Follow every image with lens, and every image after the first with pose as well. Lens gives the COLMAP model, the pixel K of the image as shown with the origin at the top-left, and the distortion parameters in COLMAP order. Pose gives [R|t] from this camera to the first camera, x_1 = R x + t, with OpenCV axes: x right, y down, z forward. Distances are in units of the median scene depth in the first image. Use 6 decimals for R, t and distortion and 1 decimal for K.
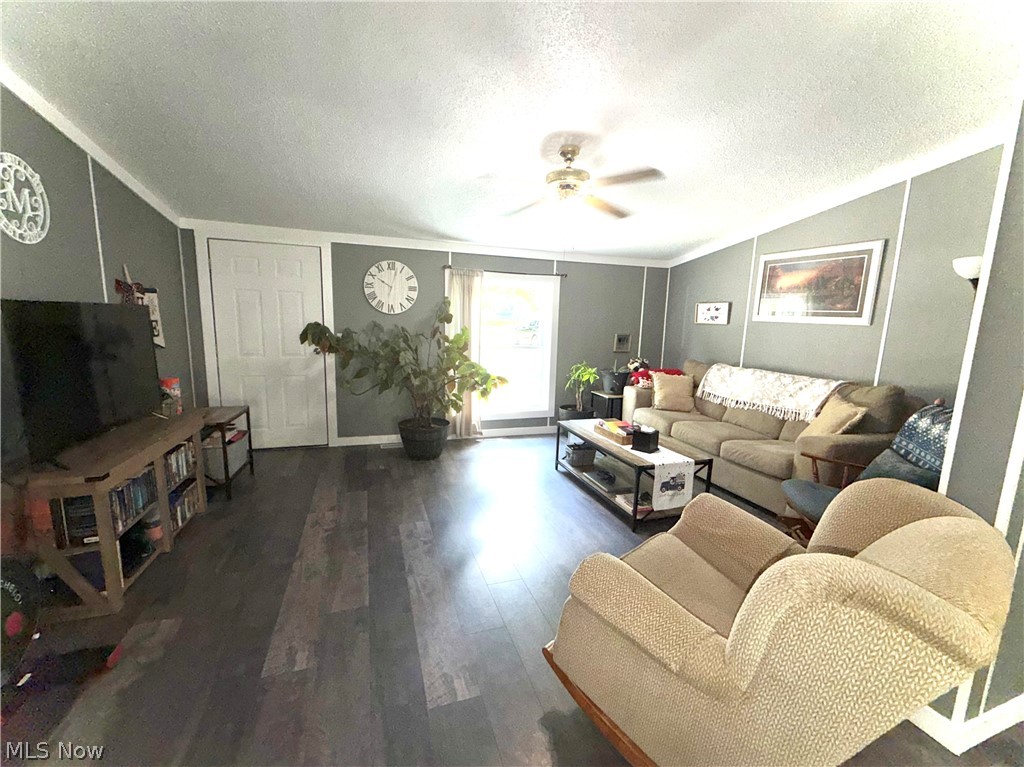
lens RADIAL K [[413.4, 0, 512.7], [0, 413.4, 384.6], [0, 0, 1]] dist [0.000274, -0.000096]
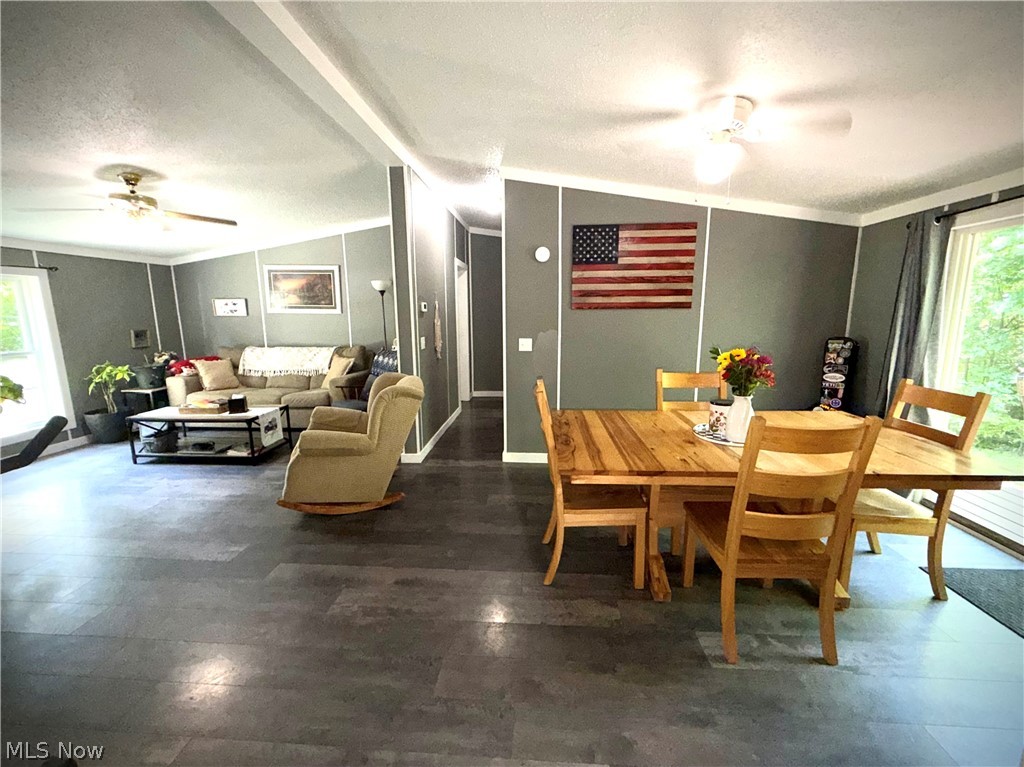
lens RADIAL K [[413.4, 0, 510.4], [0, 413.4, 382.0], [0, 0, 1]] dist [0.000274, -0.000096]
pose [[0.380401, -0.187904, 0.905532, -0.407706], [0.163325, 0.977401, 0.134207, 0.018446], [-0.910286, 0.096844, 0.402494, -0.268129]]
